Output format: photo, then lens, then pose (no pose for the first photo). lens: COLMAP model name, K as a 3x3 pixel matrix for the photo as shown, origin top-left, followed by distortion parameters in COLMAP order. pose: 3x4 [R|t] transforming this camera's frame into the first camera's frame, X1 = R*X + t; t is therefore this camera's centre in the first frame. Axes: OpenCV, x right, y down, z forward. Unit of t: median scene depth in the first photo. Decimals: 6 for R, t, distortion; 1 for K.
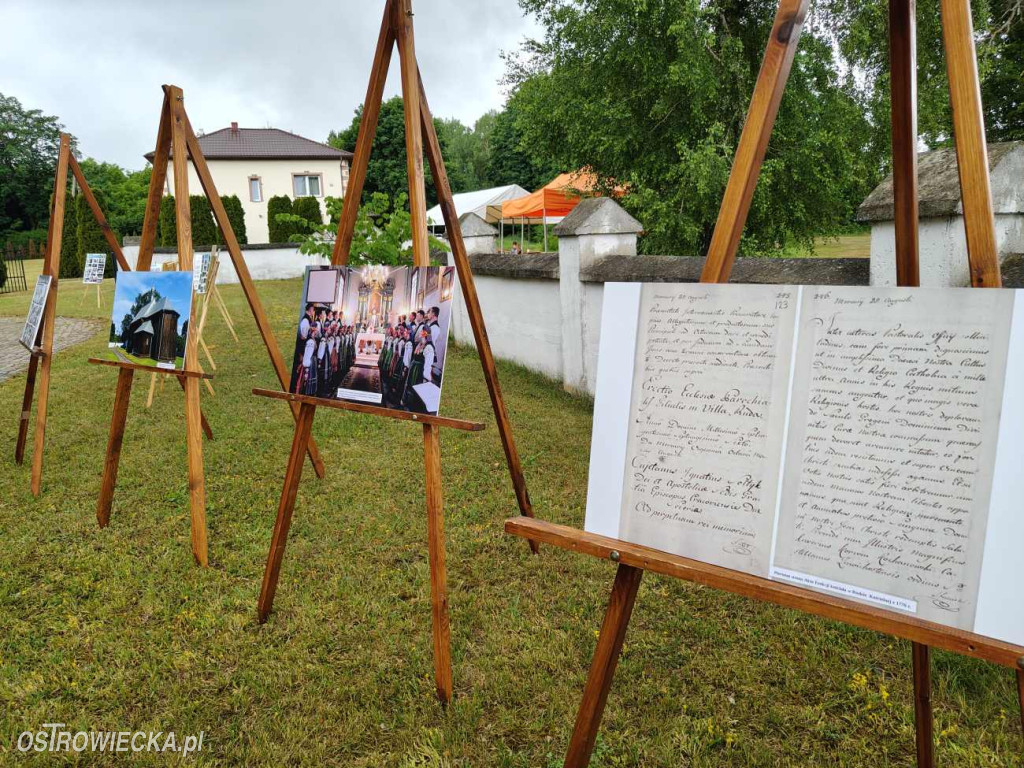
lens RADIAL K [[725.9, 0, 509.6], [0, 725.9, 388.4], [0, 0, 1]] dist [0.005941, 0.002062]
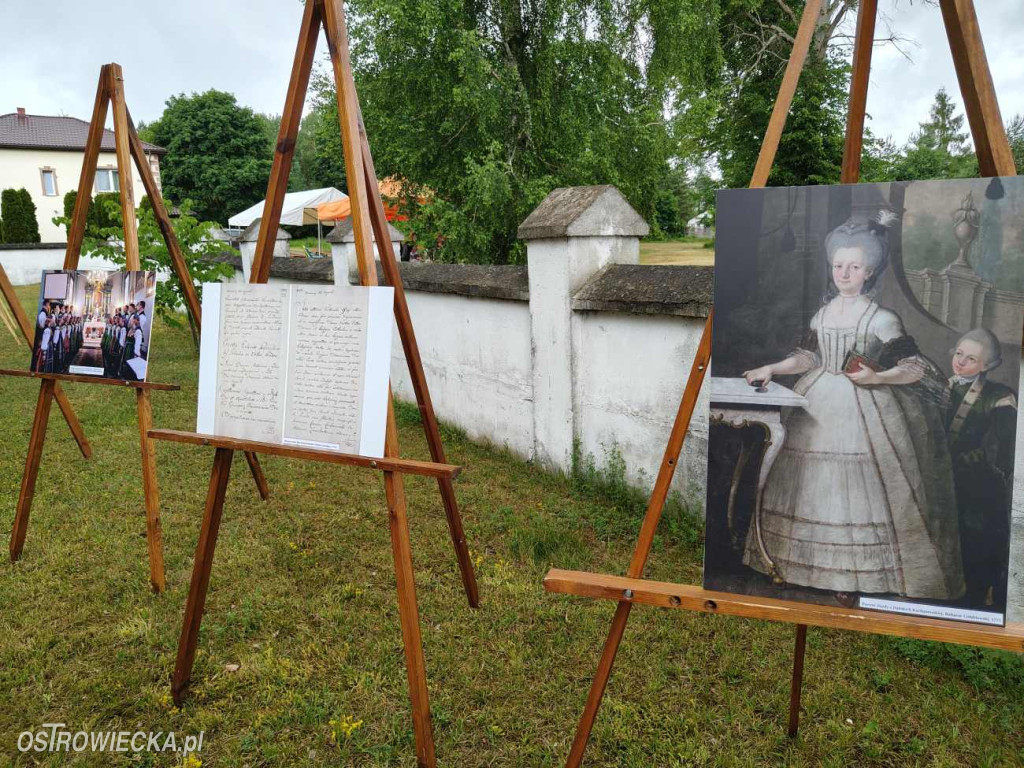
lens RADIAL K [[725.9, 0, 509.6], [0, 725.9, 388.4], [0, 0, 1]] dist [0.005941, 0.002062]
pose [[0.976046, -0.029431, 0.215566, 0.241651], [0.030137, 0.999546, 0.000009, 0.063180], [-0.215468, 0.006488, 0.976489, -0.419283]]
